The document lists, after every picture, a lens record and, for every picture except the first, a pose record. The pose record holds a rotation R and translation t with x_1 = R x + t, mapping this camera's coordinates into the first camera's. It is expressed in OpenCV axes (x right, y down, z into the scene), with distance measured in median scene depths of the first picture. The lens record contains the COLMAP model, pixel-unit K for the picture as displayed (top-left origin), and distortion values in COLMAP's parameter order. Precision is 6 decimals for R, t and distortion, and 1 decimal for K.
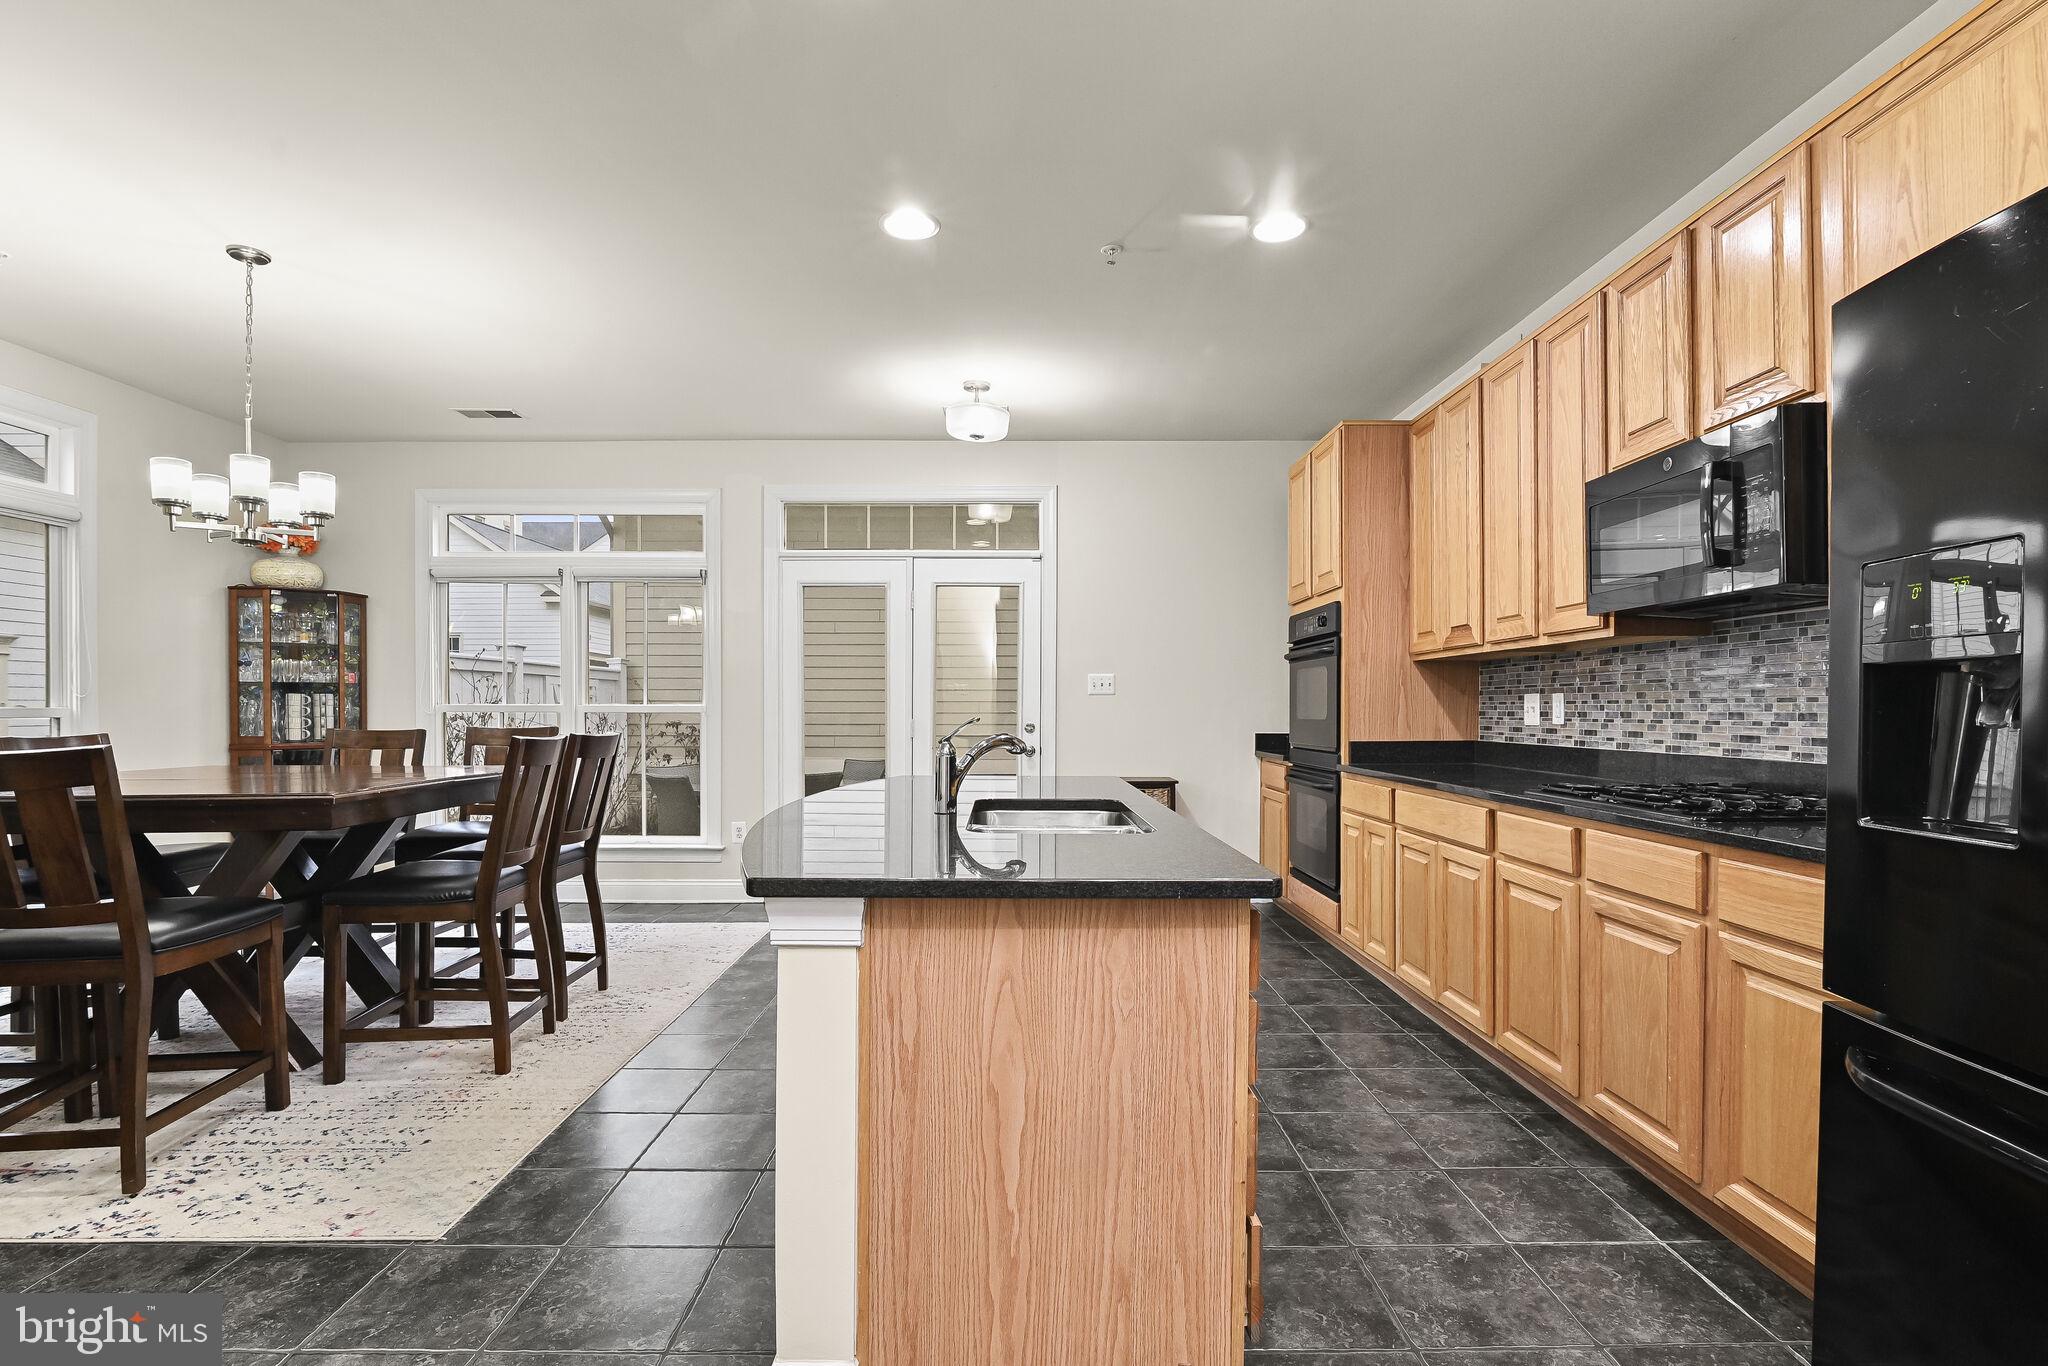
lens RADIAL K [[965.0, 0, 984.3], [0, 965.0, 706.8], [0, 0, 1]] dist [-0.015781, 0.002252]
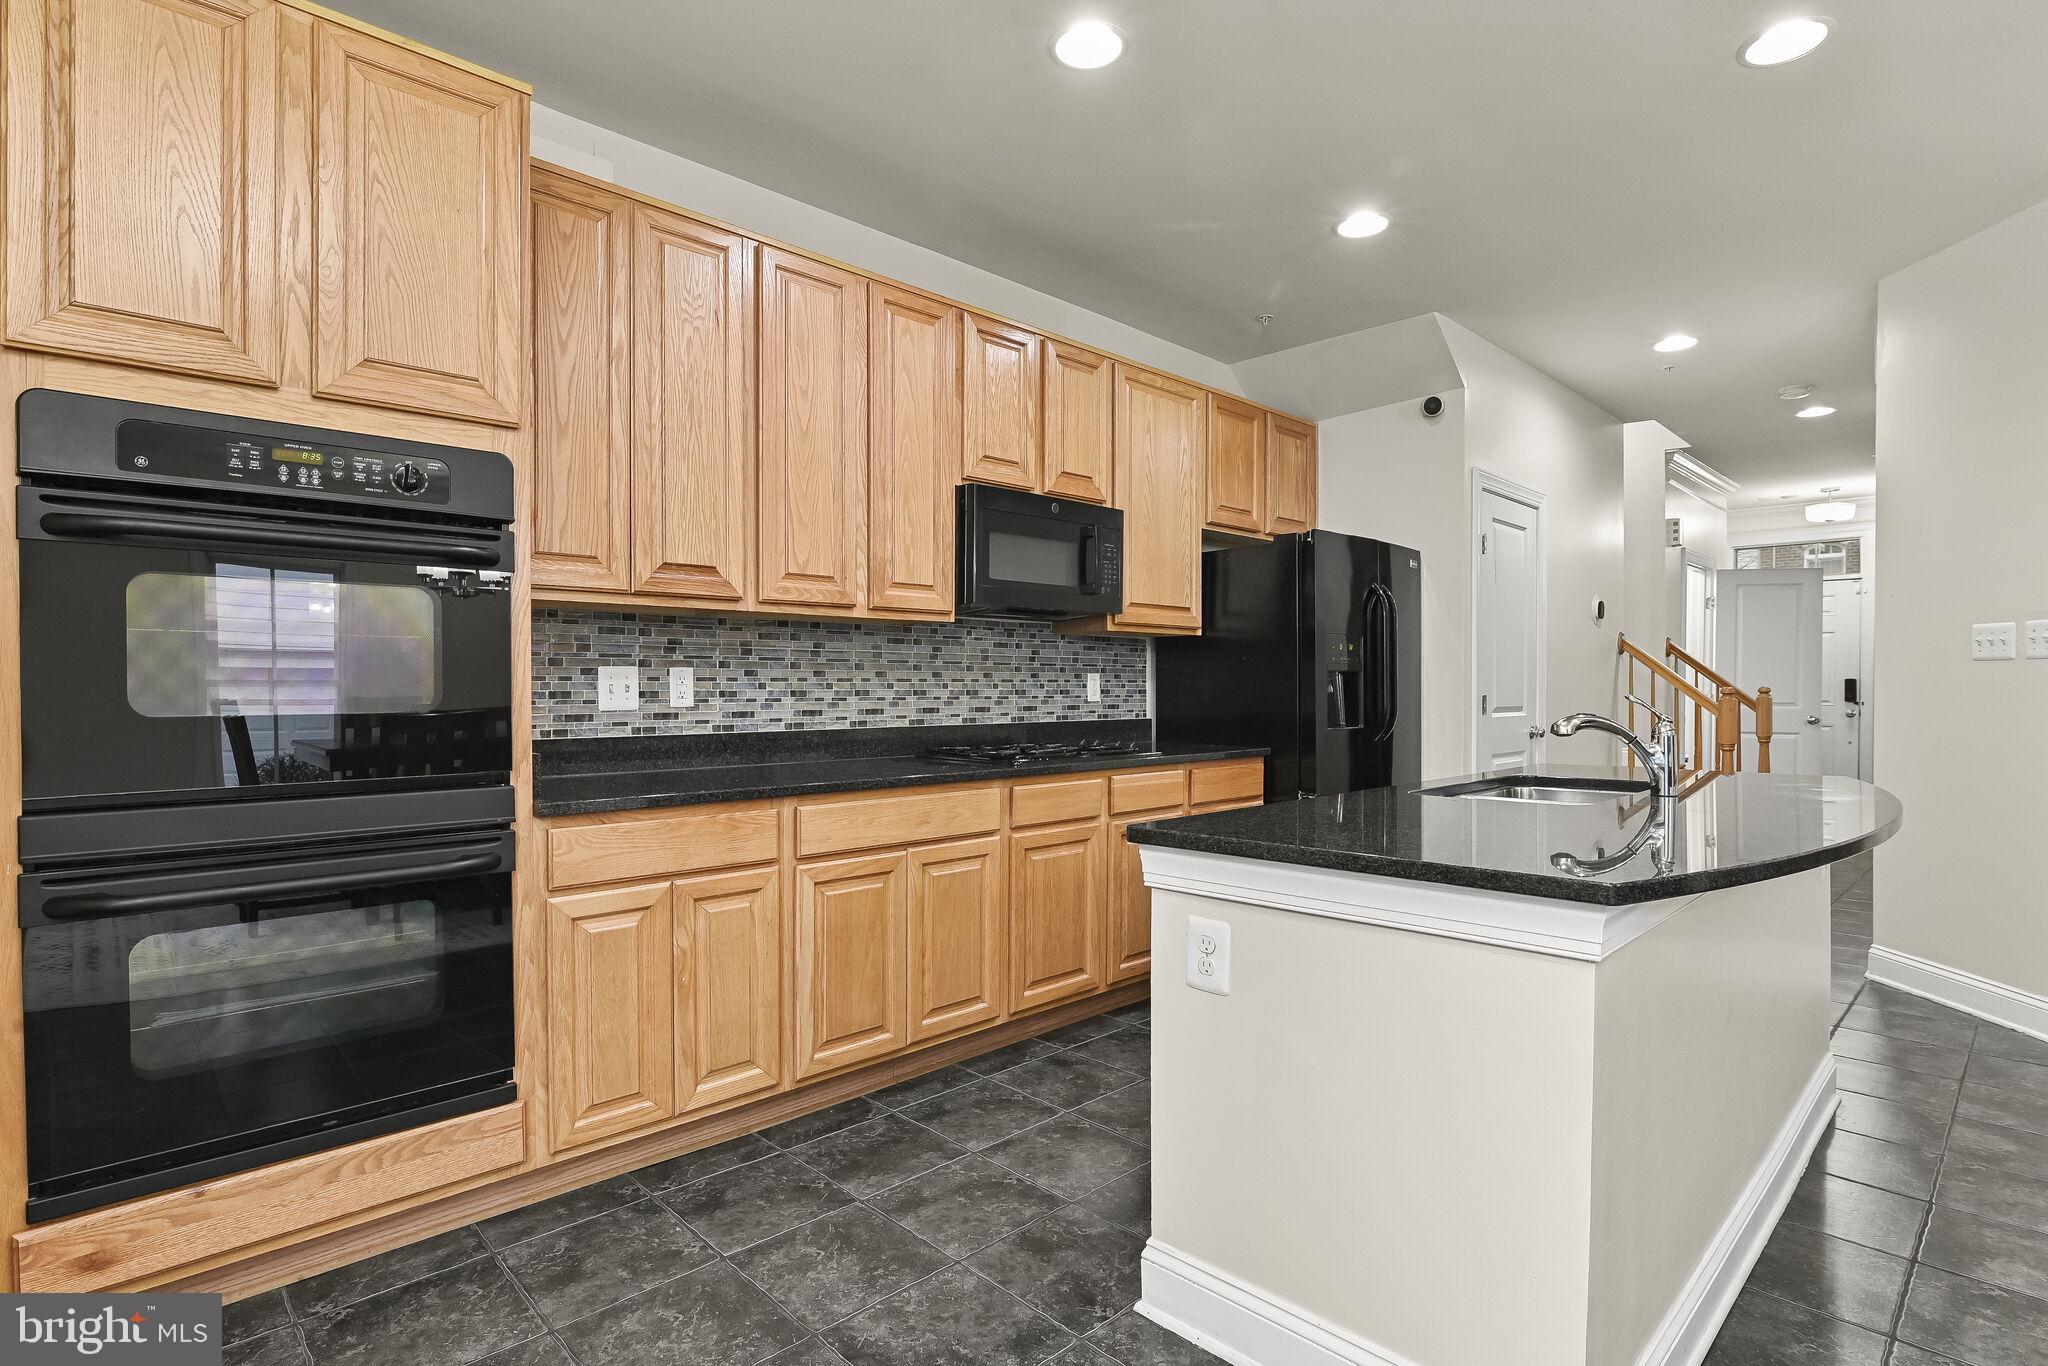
lens RADIAL K [[1026.4, 0, 994.2], [0, 1026.4, 695.2], [0, 0, 1]] dist [-0.023259, 0.002133]
pose [[-0.703980, -0.004178, 0.710208, -0.139911], [0.000131, 0.999982, 0.006013, 0.002840], [-0.710220, 0.004326, -0.703967, 1.100895]]
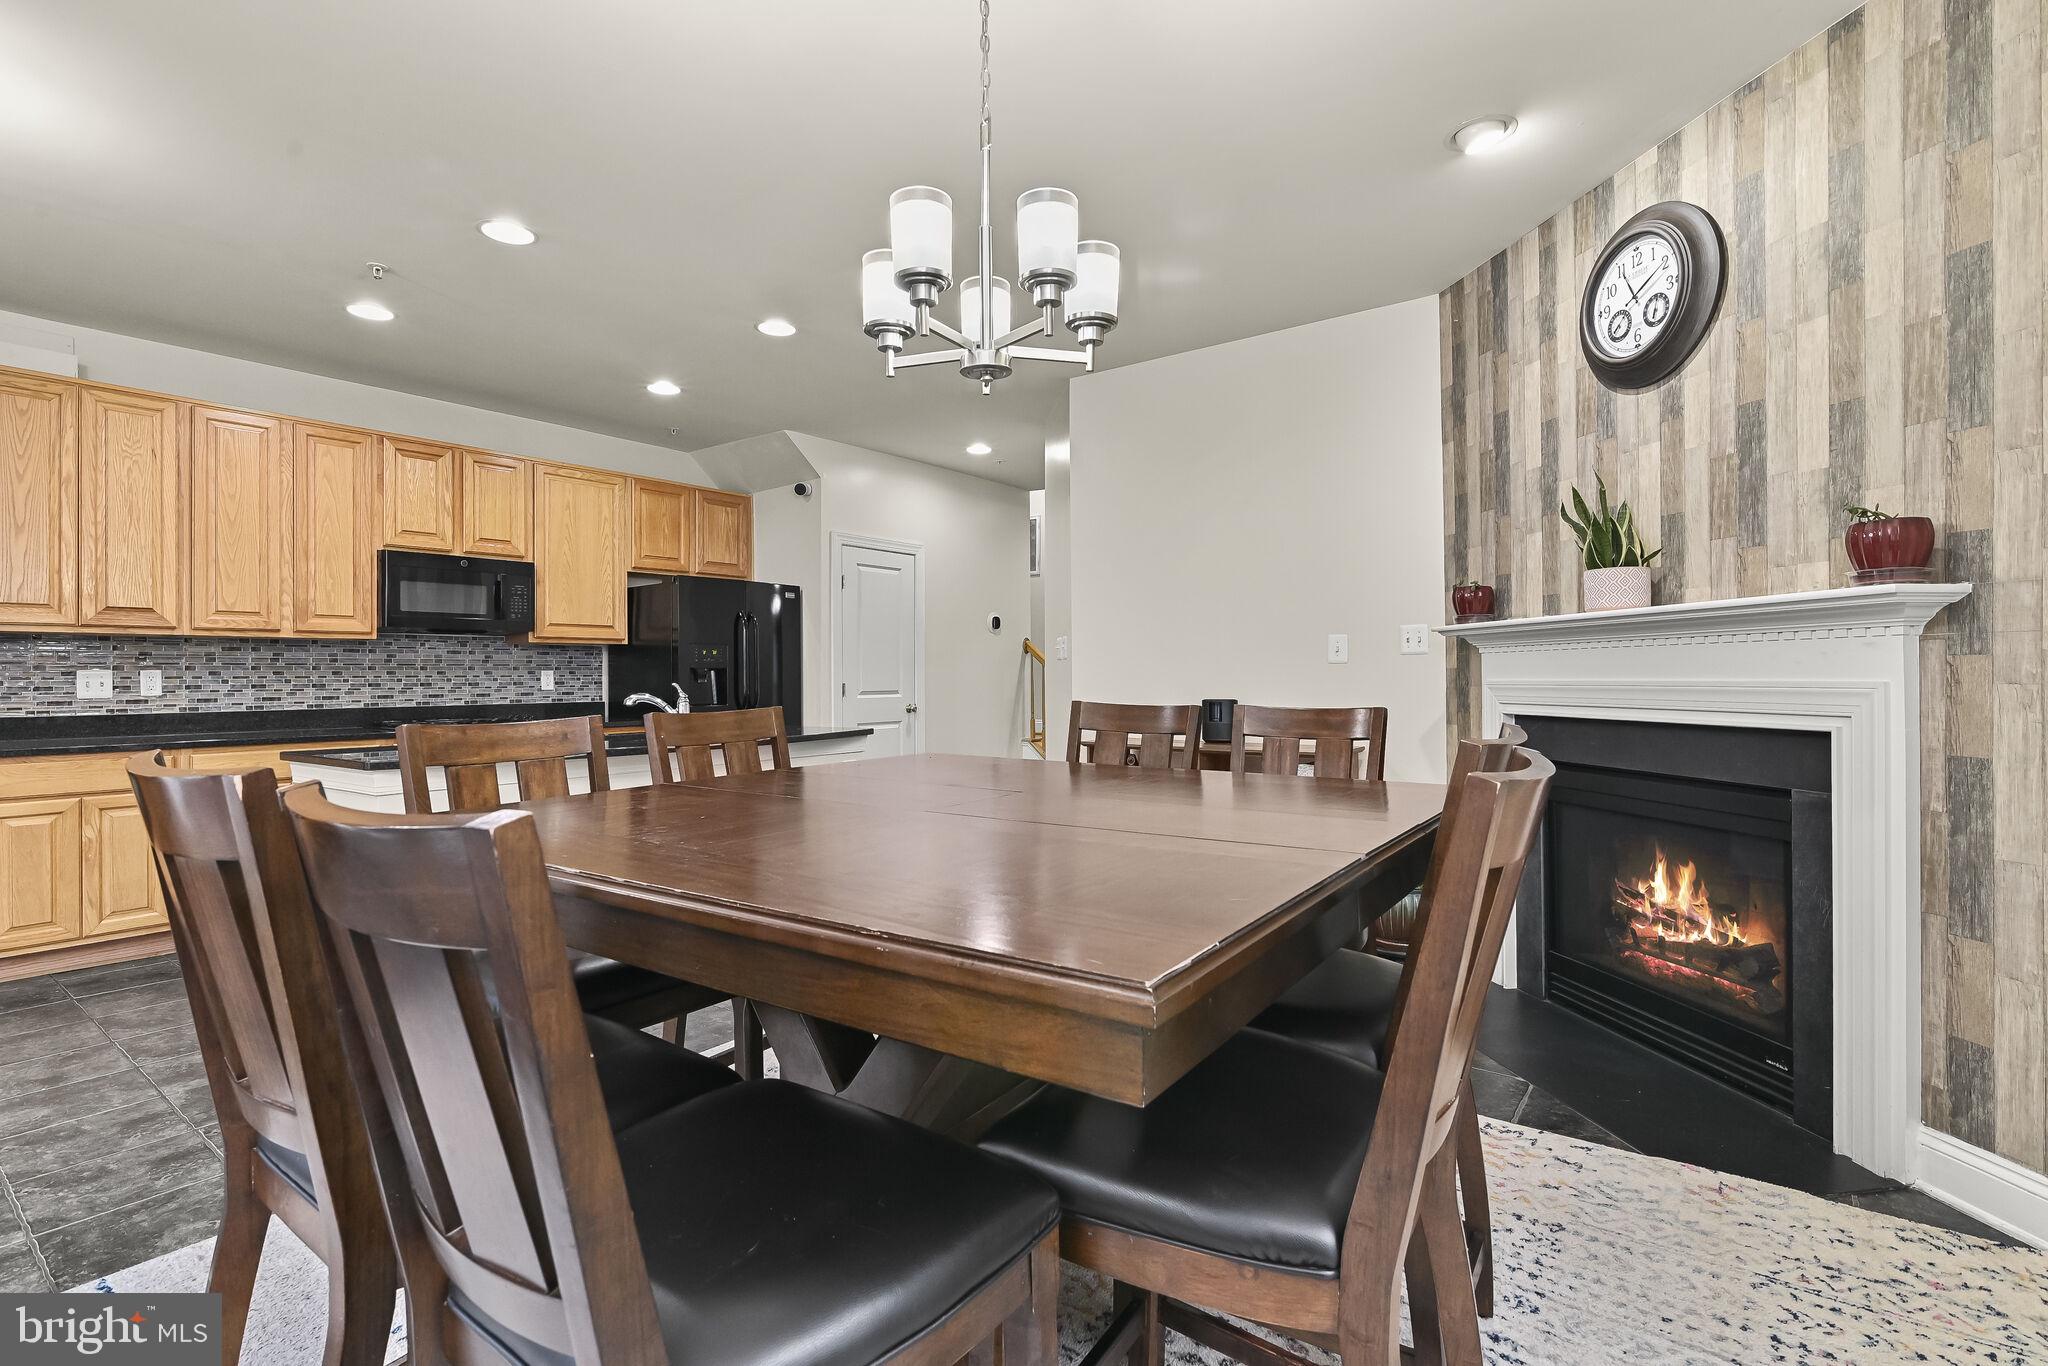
lens RADIAL K [[965.0, 0, 1011.9], [0, 965.0, 665.9], [0, 0, 1]] dist [-0.015781, 0.002252]
pose [[-0.812347, 0.013318, 0.583022, -0.801844], [0.007038, 0.999890, -0.013035, 0.003049], [-0.583132, -0.006486, -0.812352, 1.050001]]
